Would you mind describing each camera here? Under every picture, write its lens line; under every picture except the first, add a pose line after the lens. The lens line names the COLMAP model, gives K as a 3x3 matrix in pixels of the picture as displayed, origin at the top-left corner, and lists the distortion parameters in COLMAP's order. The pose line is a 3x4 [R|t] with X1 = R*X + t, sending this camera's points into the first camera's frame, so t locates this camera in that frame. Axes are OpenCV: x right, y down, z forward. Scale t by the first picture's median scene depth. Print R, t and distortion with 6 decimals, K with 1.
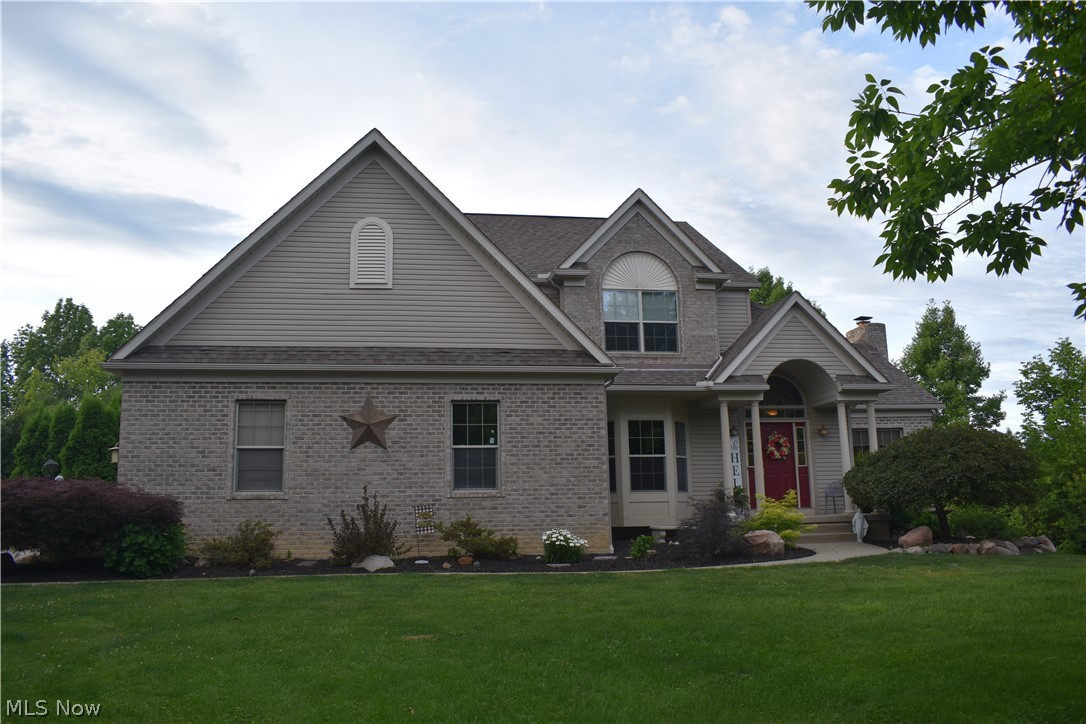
lens RADIAL K [[845.7, 0, 543.0], [0, 845.7, 362.0], [0, 0, 1]] dist [-0.086885, 0.000241]
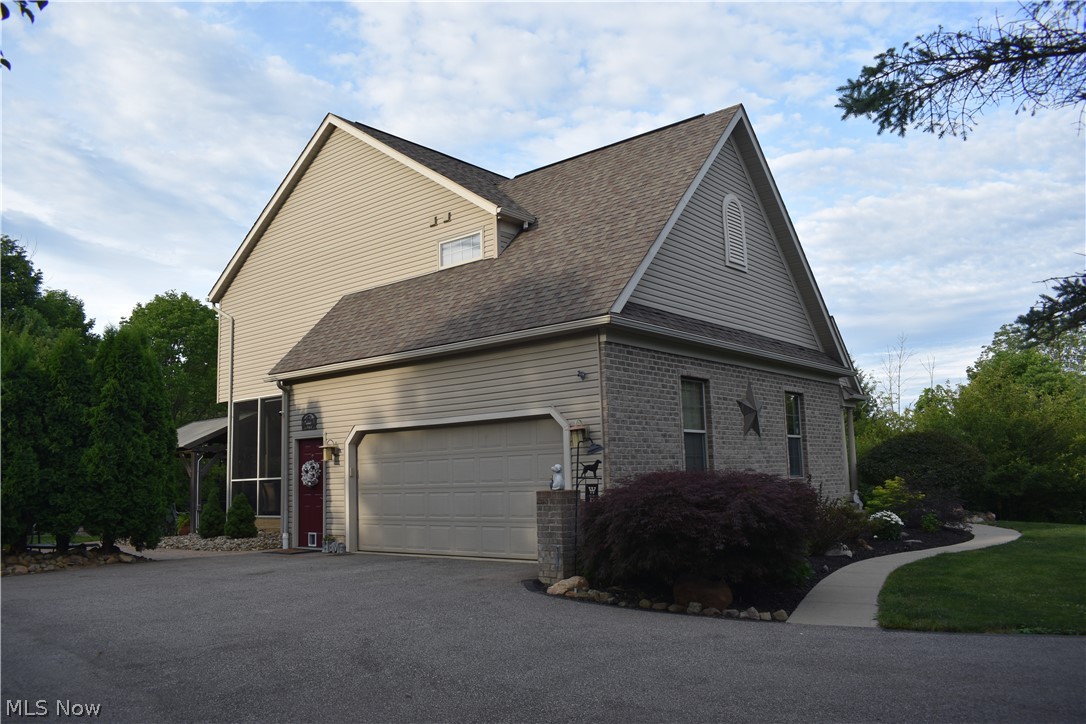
lens RADIAL K [[845.7, 0, 543.0], [0, 845.7, 362.0], [0, 0, 1]] dist [-0.086885, 0.000241]
pose [[0.738282, 0.091721, 0.668227, -1.056437], [-0.112010, 0.993627, -0.012631, 0.058087], [-0.665127, -0.065523, 0.743850, 0.446297]]
